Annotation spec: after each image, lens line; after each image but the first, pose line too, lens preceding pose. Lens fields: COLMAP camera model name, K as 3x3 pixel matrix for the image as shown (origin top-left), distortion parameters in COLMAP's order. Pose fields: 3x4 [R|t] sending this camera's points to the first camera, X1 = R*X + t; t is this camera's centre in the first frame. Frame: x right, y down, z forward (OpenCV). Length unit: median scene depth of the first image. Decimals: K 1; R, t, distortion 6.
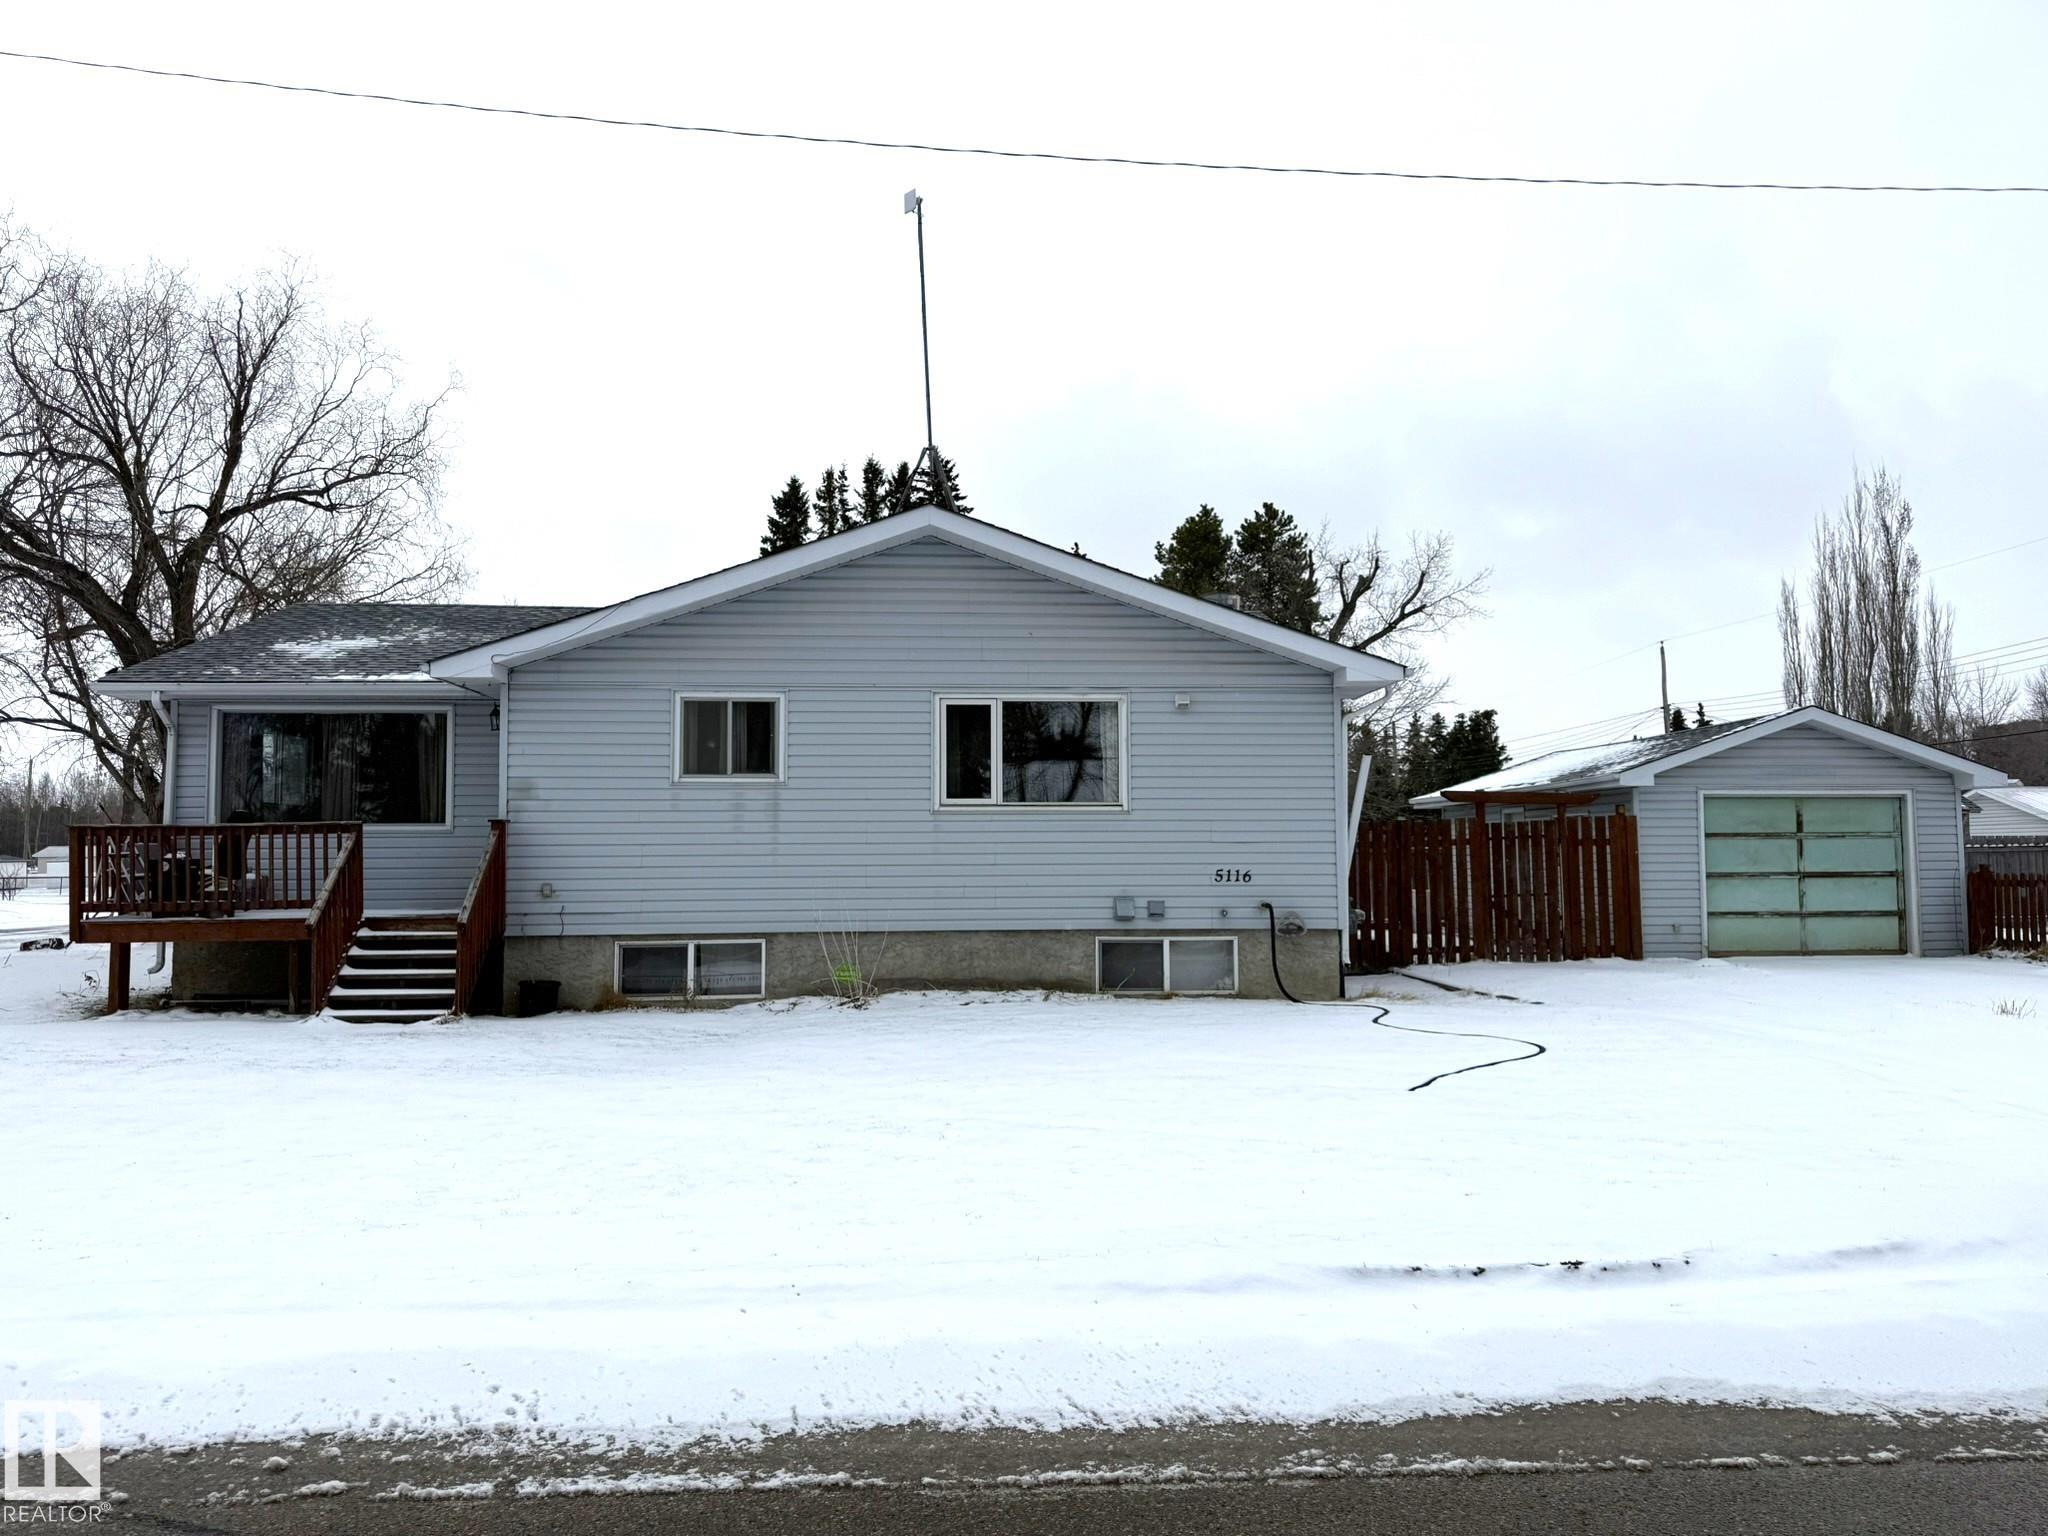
lens RADIAL K [[1473.7, 0, 1028.3], [0, 1473.7, 740.5], [0, 0, 1]] dist [0.076376, -0.117060]
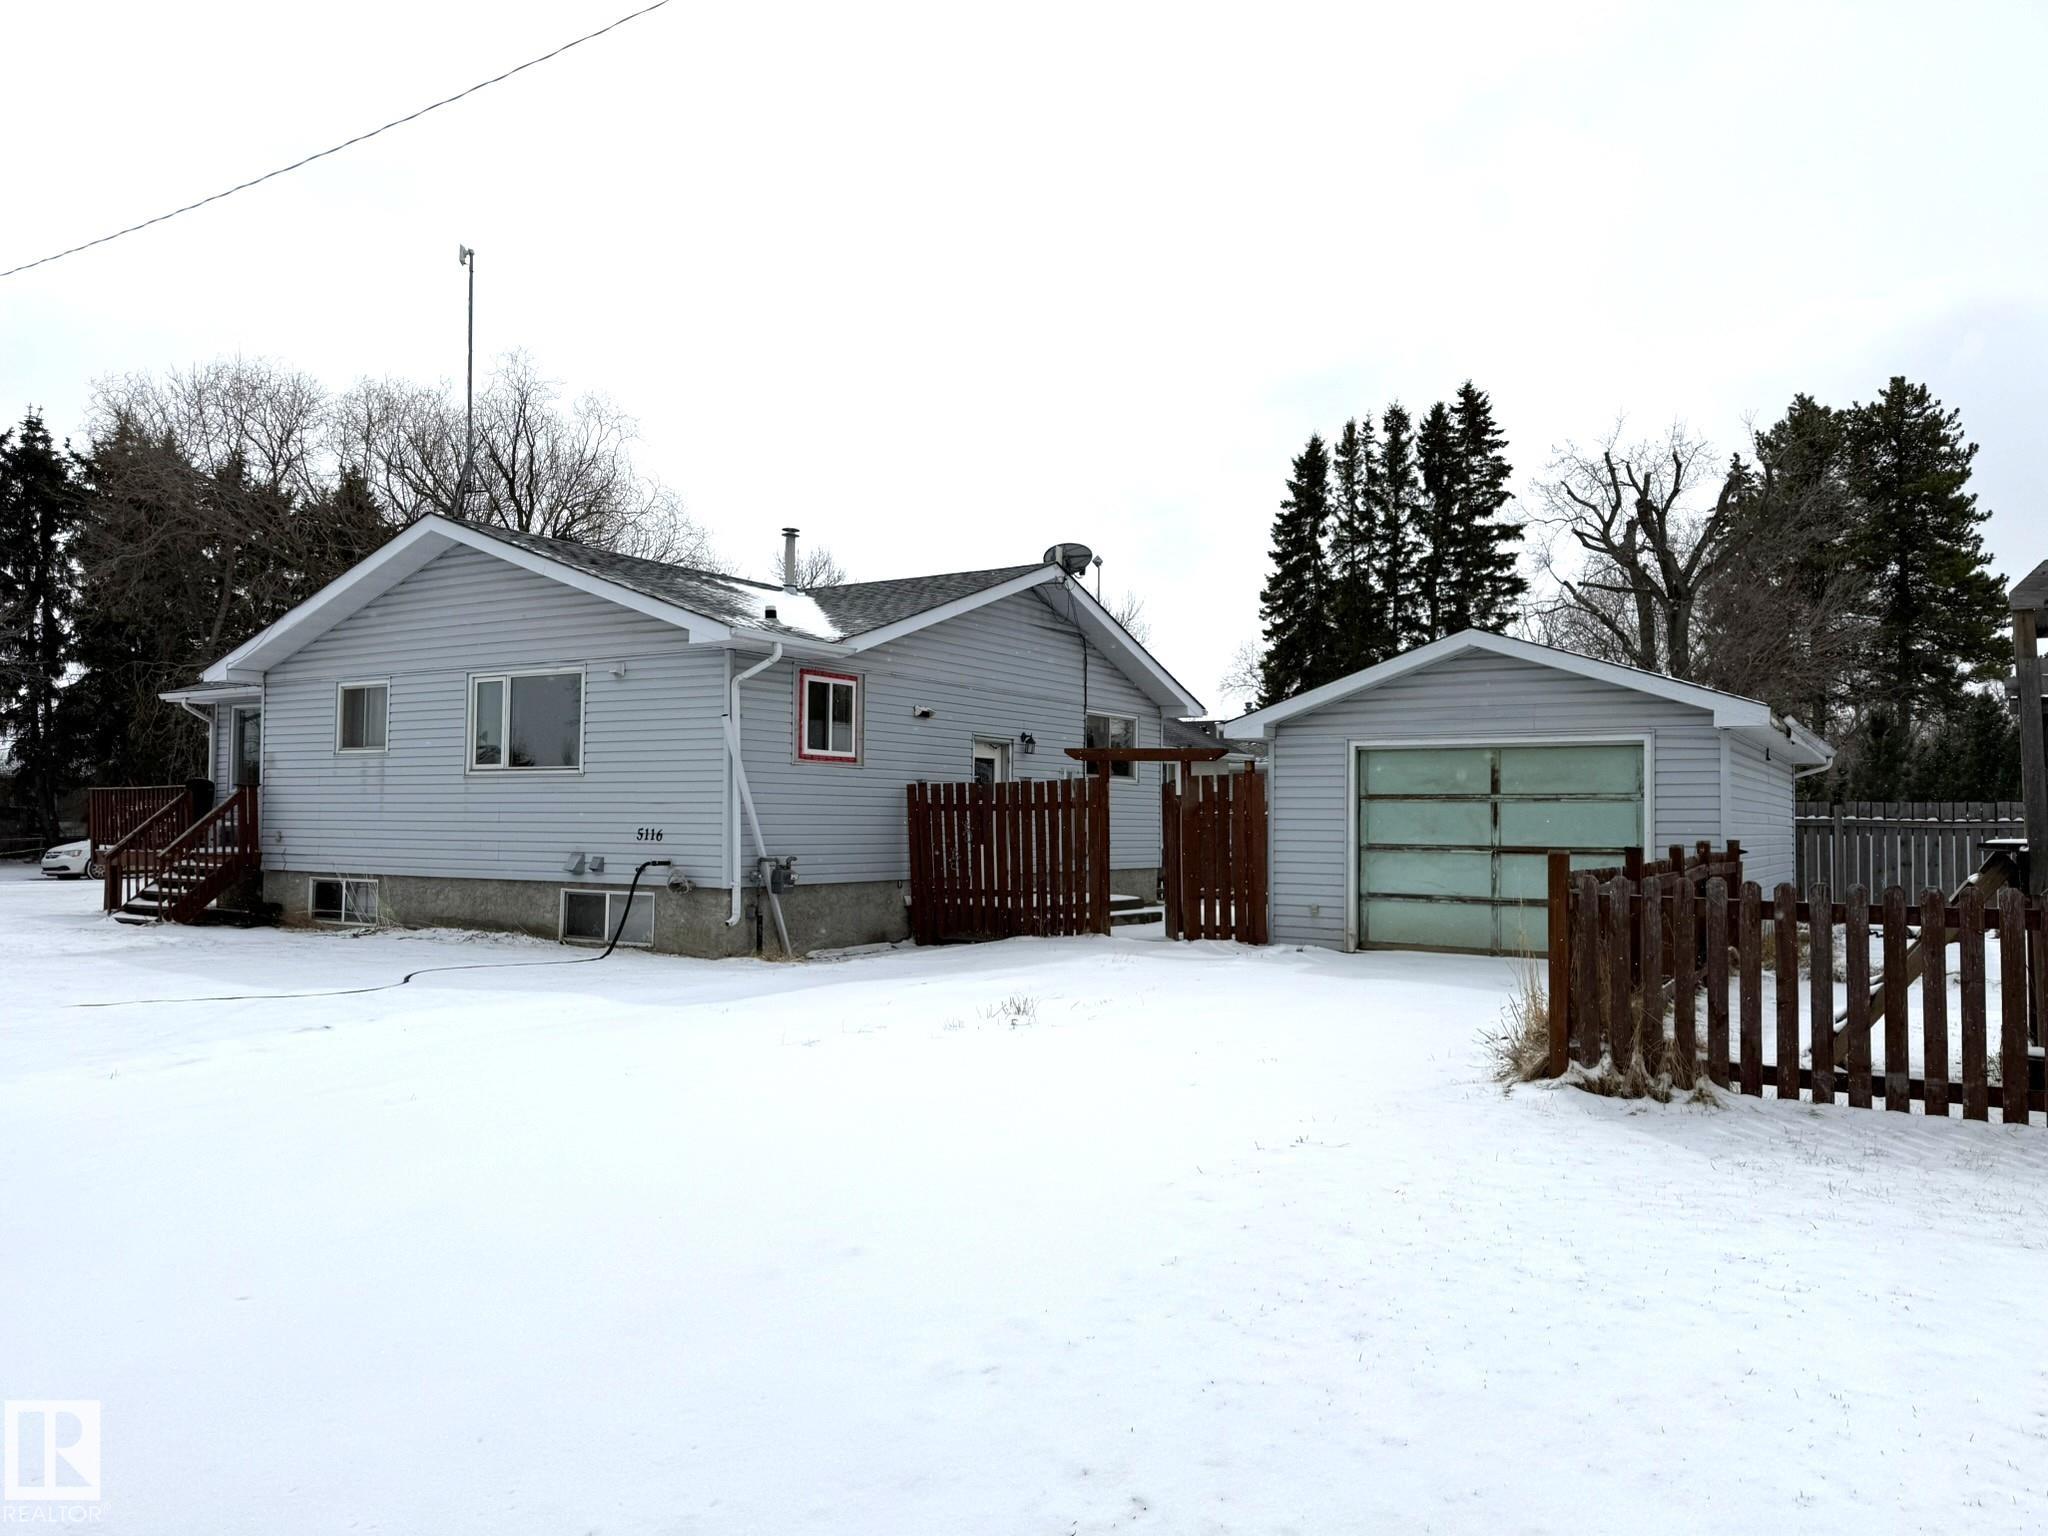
lens RADIAL K [[1473.7, 0, 1028.3], [0, 1473.7, 740.5], [0, 0, 1]] dist [0.076376, -0.117060]
pose [[0.803940, -0.020964, -0.594340, 0.794232], [0.034922, 0.999318, 0.011989, 0.017526], [0.593684, -0.030394, 0.804124, 0.257523]]
